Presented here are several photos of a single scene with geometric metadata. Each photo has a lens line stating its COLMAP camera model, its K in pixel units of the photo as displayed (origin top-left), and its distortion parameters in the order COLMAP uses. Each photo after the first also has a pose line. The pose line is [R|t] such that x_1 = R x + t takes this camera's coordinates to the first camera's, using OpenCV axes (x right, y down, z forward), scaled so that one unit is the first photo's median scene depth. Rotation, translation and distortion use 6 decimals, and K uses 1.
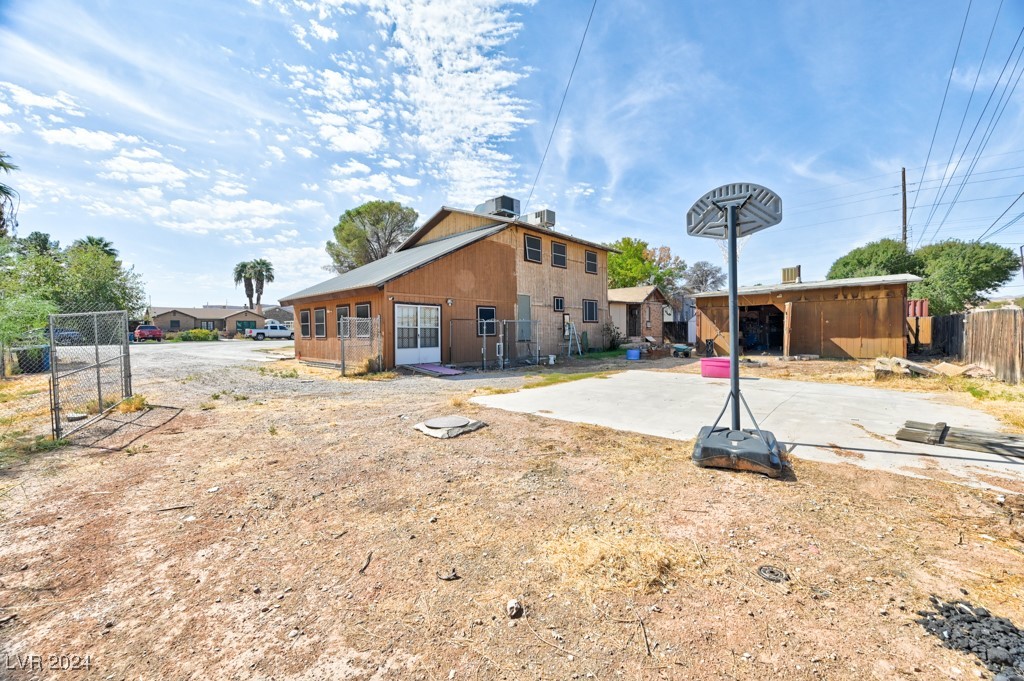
lens RADIAL K [[401.8, 0, 516.4], [0, 401.8, 337.1], [0, 0, 1]] dist [-0.000233, 0.000059]
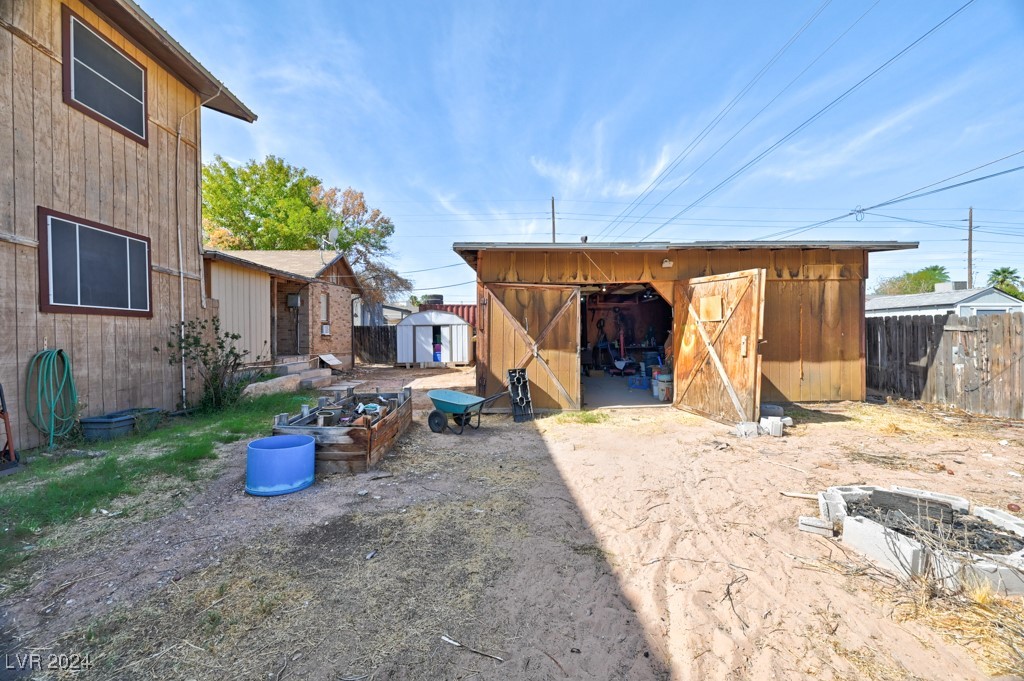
lens RADIAL K [[401.8, 0, 516.4], [0, 401.8, 337.1], [0, 0, 1]] dist [-0.000233, 0.000059]
pose [[0.704177, 0.004753, 0.710008, 0.192673], [0.010163, 0.999808, -0.016772, -0.015424], [-0.709952, 0.019026, 0.703993, 0.648255]]
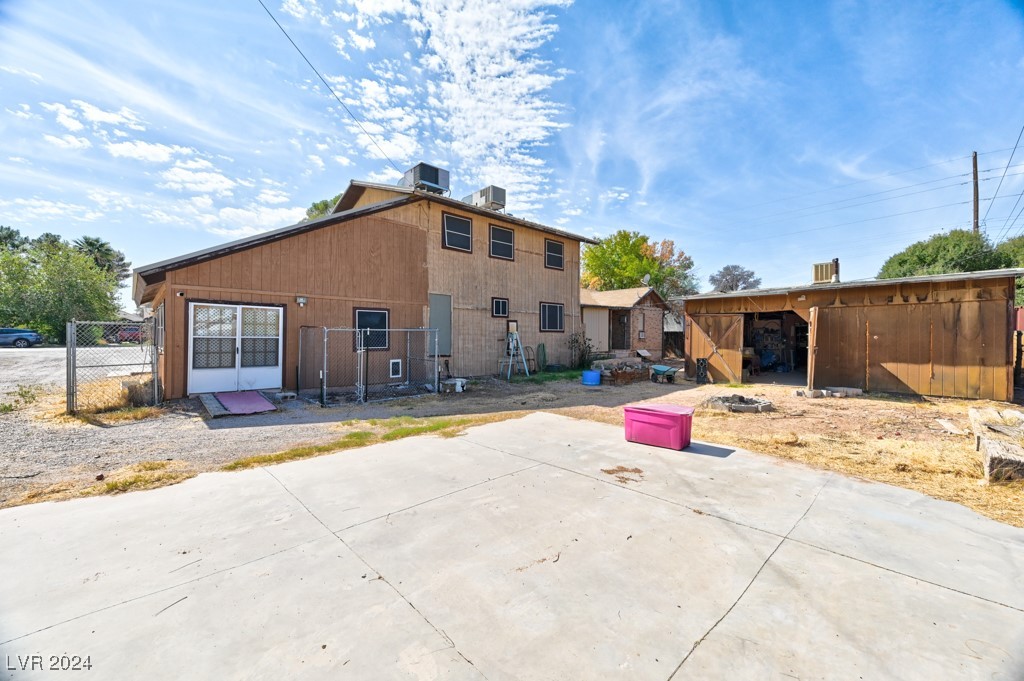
lens RADIAL K [[402.1, 0, 516.8], [0, 402.1, 347.8], [0, 0, 1]] dist [-0.001440, -0.000340]
pose [[0.997357, 0.016849, -0.070681, 0.175885], [-0.015999, 0.999793, 0.012573, -0.015106], [0.070878, -0.011409, 0.997420, 0.226637]]
